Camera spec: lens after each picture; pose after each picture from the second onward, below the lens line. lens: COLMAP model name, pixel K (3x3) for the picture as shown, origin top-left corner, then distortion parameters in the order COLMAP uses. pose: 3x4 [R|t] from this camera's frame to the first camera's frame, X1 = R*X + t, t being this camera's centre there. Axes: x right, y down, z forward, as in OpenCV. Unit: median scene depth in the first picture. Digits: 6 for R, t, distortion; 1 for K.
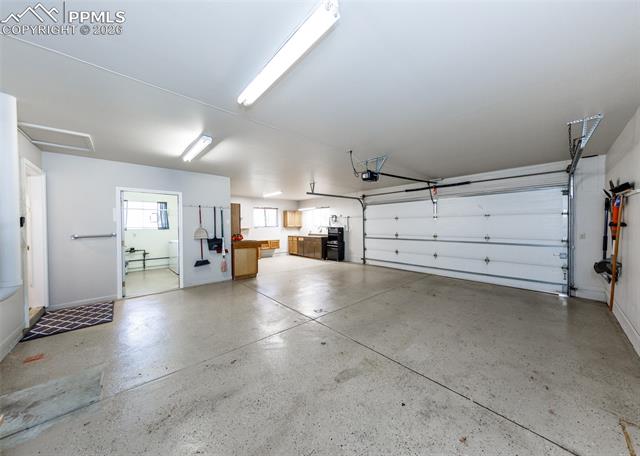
lens RADIAL K [[212.5, 0, 319.2], [0, 212.5, 228.2], [0, 0, 1]] dist [-0.015323, -0.000274]
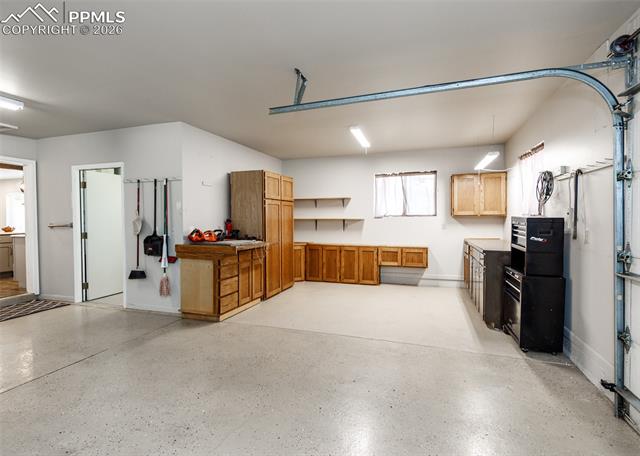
lens RADIAL K [[333.0, 0, 317.8], [0, 333.0, 224.8], [0, 0, 1]] dist [-0.002338, -0.000157]
pose [[0.484213, 0.021963, -0.874674, 0.434971], [-0.009835, 0.999758, 0.019659, -0.001771], [0.874895, -0.000917, 0.484312, 0.820863]]
